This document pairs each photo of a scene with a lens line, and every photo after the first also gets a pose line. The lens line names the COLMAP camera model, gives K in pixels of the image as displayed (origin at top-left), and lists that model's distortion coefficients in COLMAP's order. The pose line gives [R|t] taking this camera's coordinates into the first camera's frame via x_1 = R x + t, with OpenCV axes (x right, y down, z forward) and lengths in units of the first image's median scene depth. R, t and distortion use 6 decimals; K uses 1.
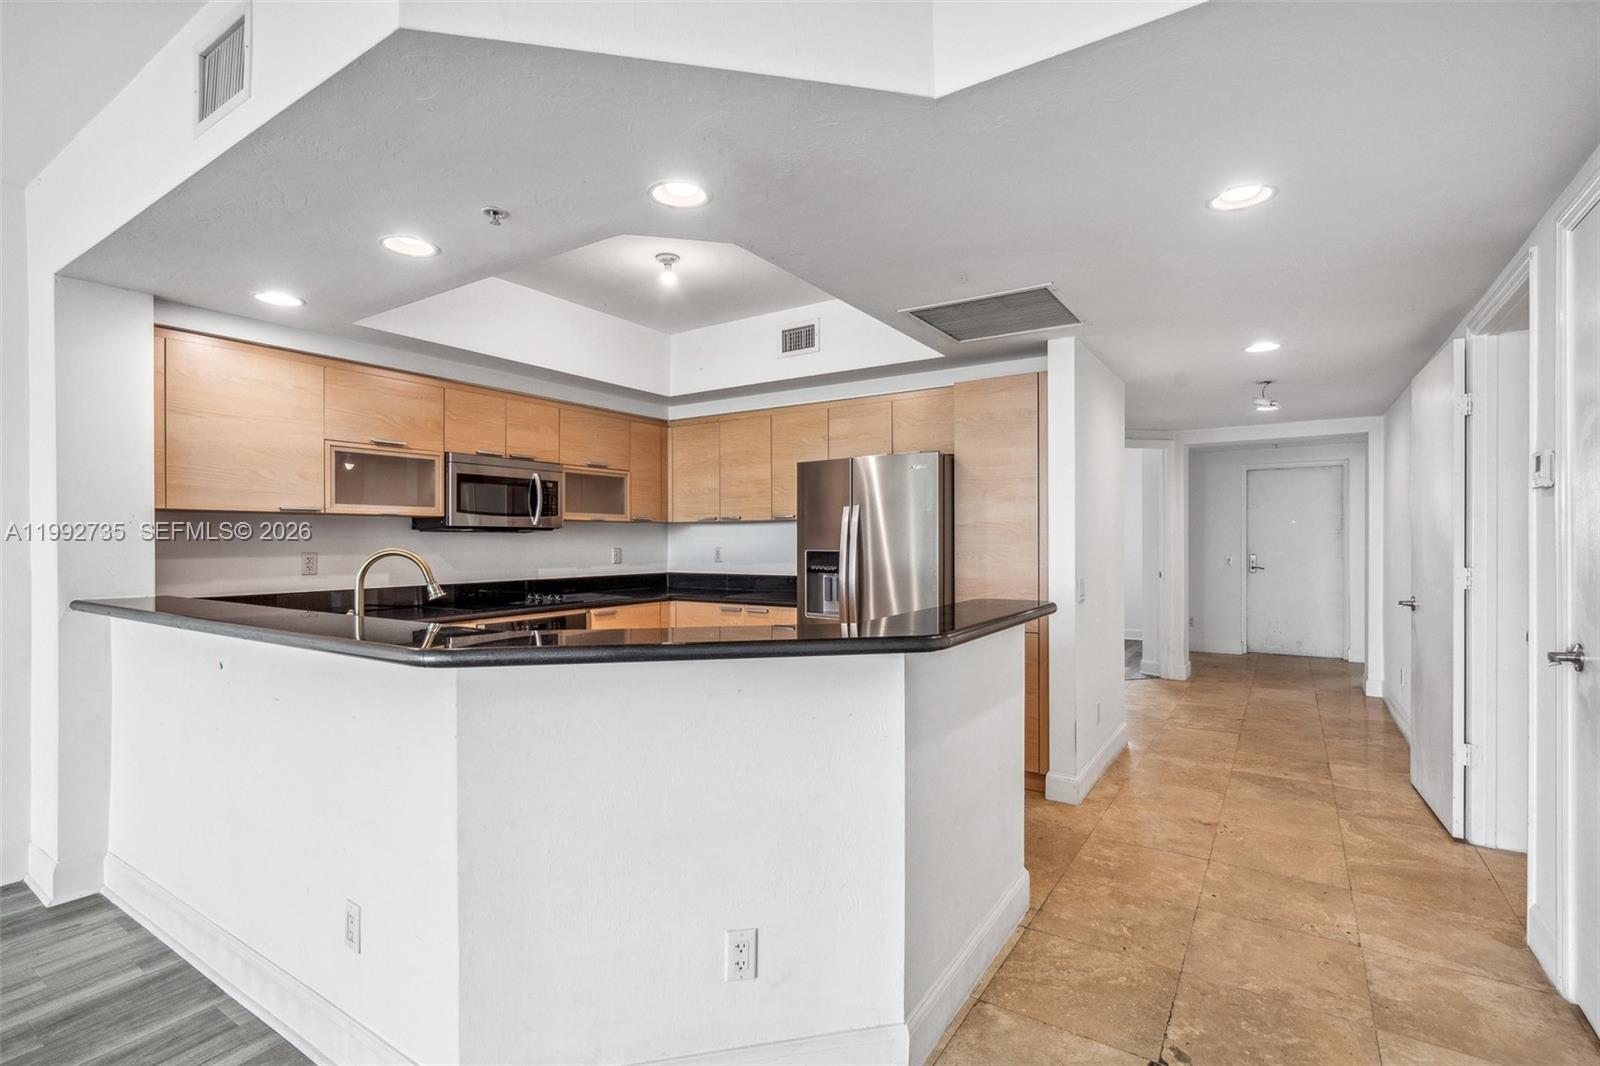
lens RADIAL K [[739.8, 0, 801.7], [0, 739.8, 542.6], [0, 0, 1]] dist [-0.000450, 0.001416]
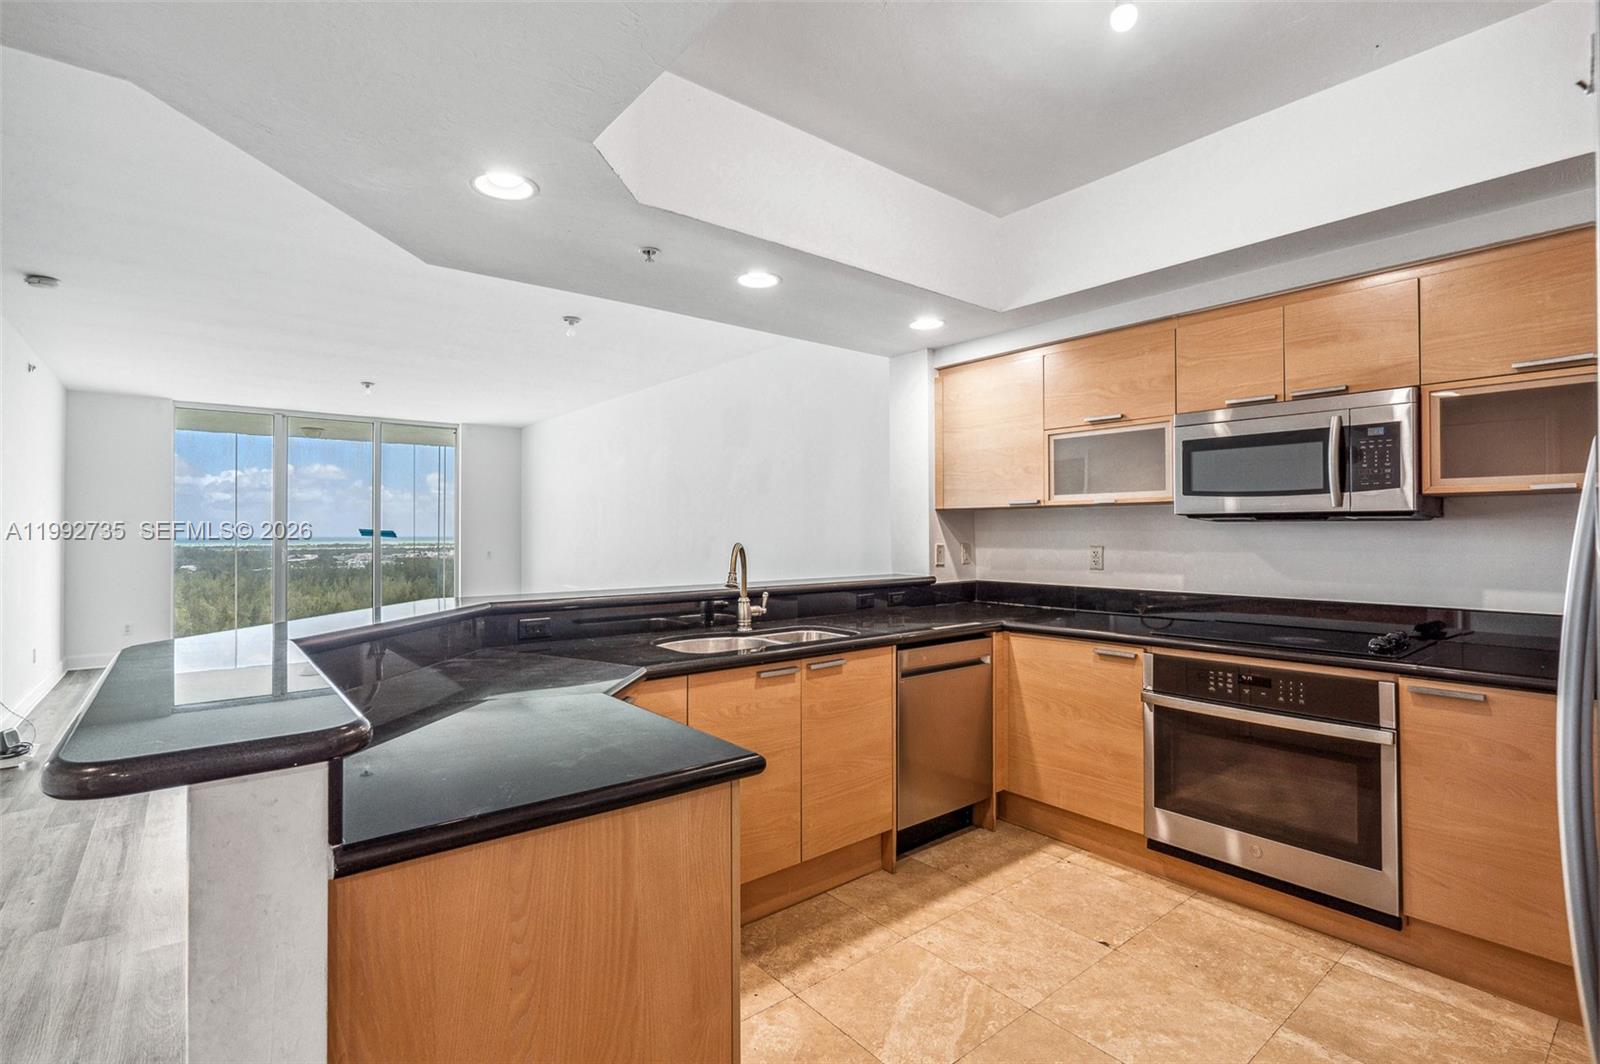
lens RADIAL K [[739.8, 0, 797.6], [0, 739.8, 527.4], [0, 0, 1]] dist [-0.000450, 0.001416]
pose [[-0.307336, -0.001230, -0.951600, 0.341335], [-0.000412, 0.999999, -0.001159, -0.008851], [0.951601, 0.000036, -0.307336, 0.882854]]
